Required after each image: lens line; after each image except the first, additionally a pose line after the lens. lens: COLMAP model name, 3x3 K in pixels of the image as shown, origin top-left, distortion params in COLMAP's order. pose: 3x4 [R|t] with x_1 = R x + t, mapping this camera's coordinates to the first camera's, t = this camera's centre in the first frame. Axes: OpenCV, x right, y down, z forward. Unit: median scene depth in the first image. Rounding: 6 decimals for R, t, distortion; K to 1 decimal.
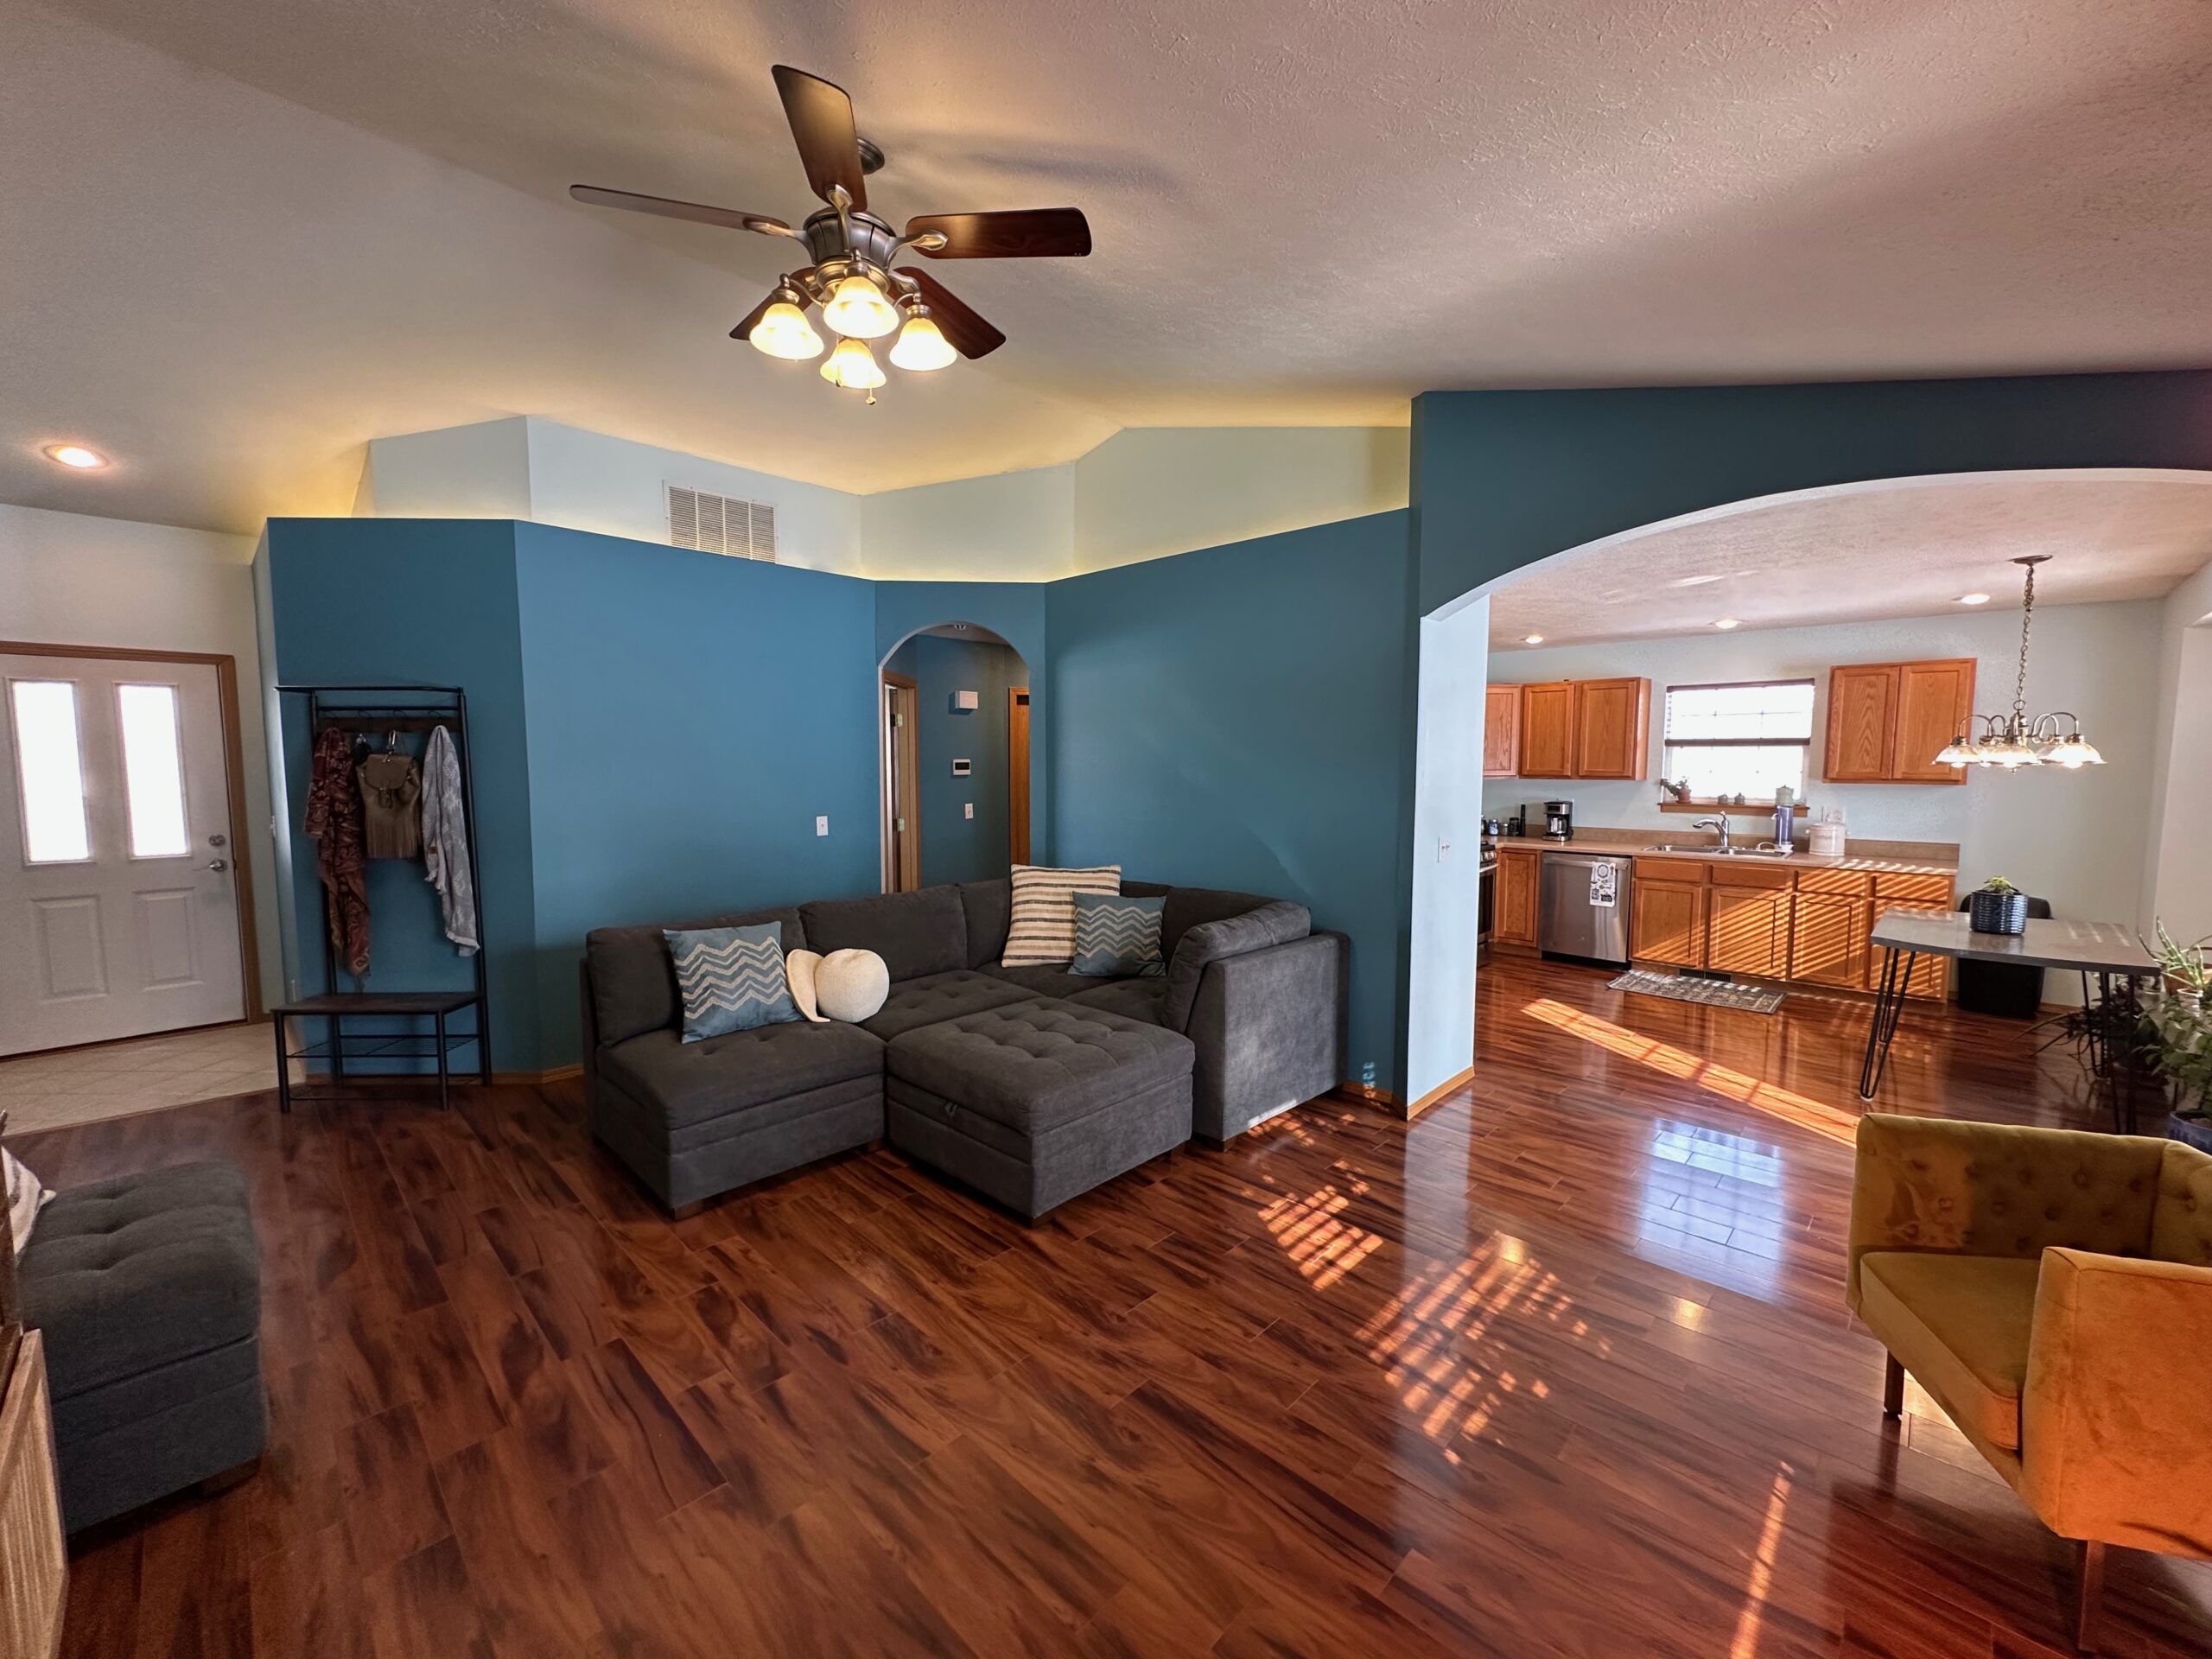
lens RADIAL K [[882.1, 0, 1108.8], [0, 882.1, 833.3], [0, 0, 1]] dist [-0.000792, -0.000130]
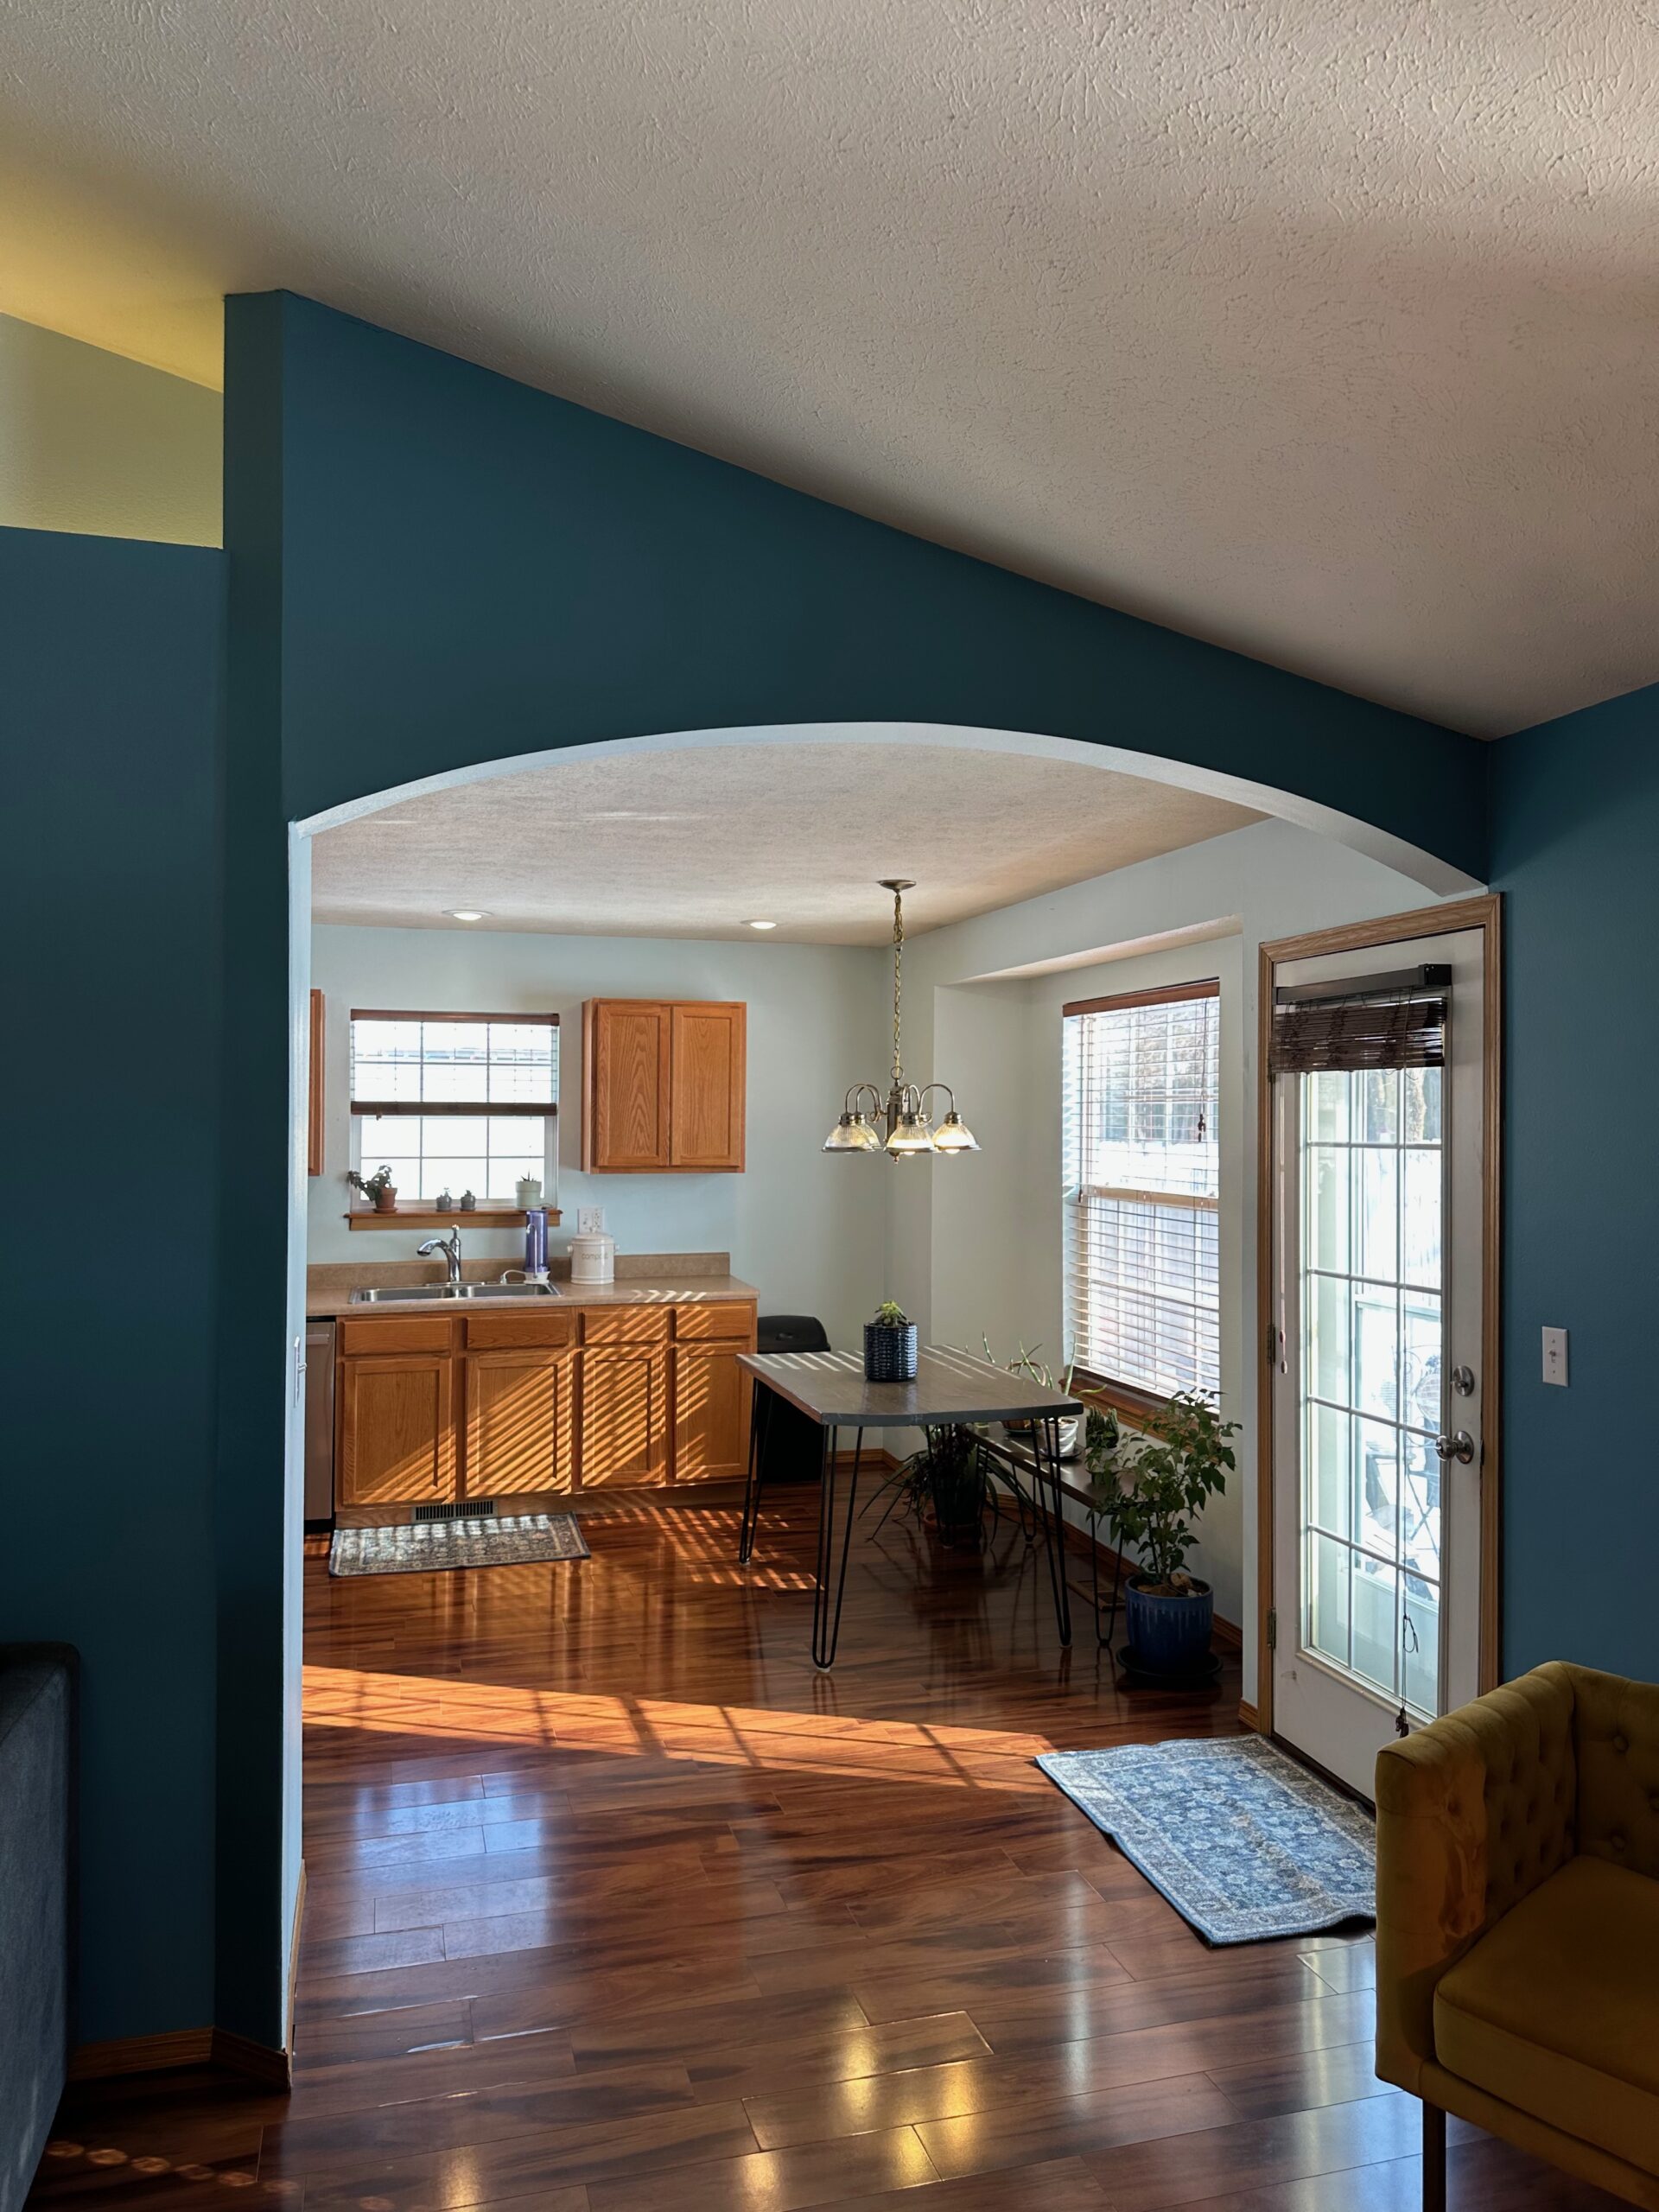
lens RADIAL K [[1551.3, 0, 821.3], [0, 1551.3, 1108.7], [0, 0, 1]] dist [0.146119, -0.201706]
pose [[0.504683, 0.008454, 0.863263, -0.141737], [0.067995, 0.996457, -0.049509, -0.050191], [-0.860623, 0.083684, 0.502320, 0.368062]]
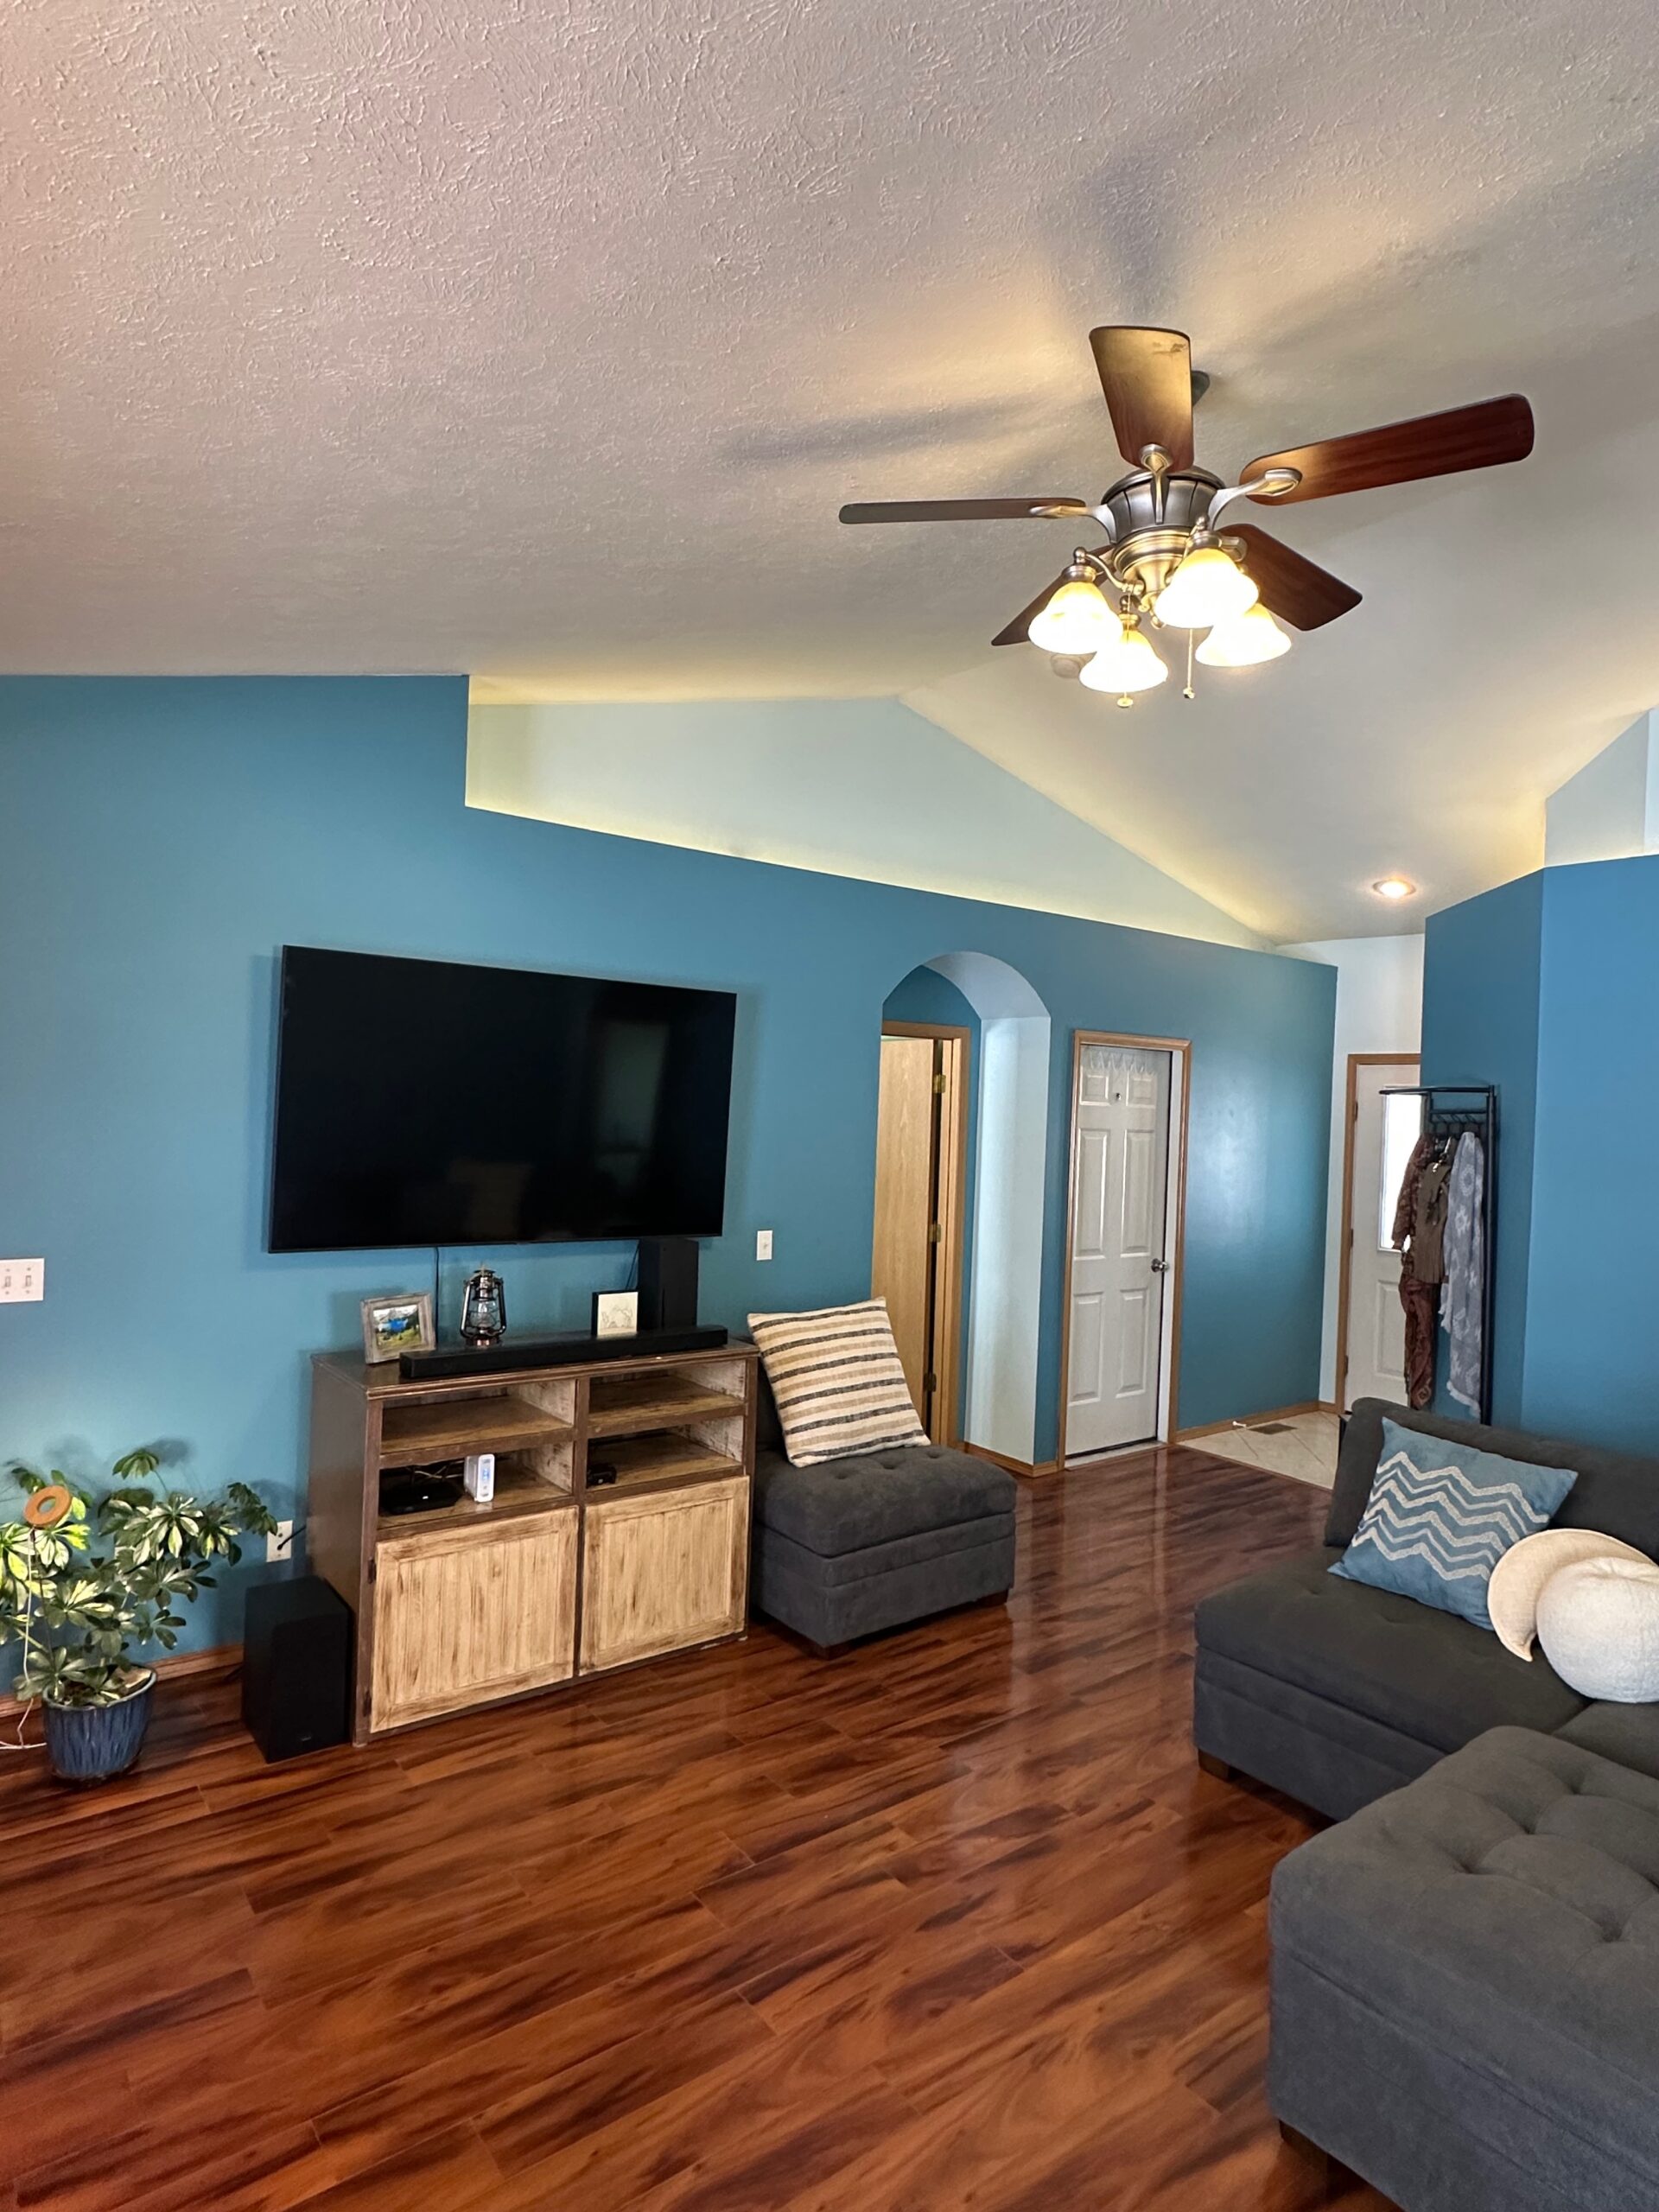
lens RADIAL K [[1216.6, 0, 824.5], [0, 1216.6, 1106.0], [0, 0, 1]] dist [-0.002029, 0.000526]
pose [[-0.143097, -0.007657, -0.989679, 0.441456], [-0.121913, 0.992491, 0.009949, -0.079016], [0.982171, 0.122079, -0.142956, 0.526948]]
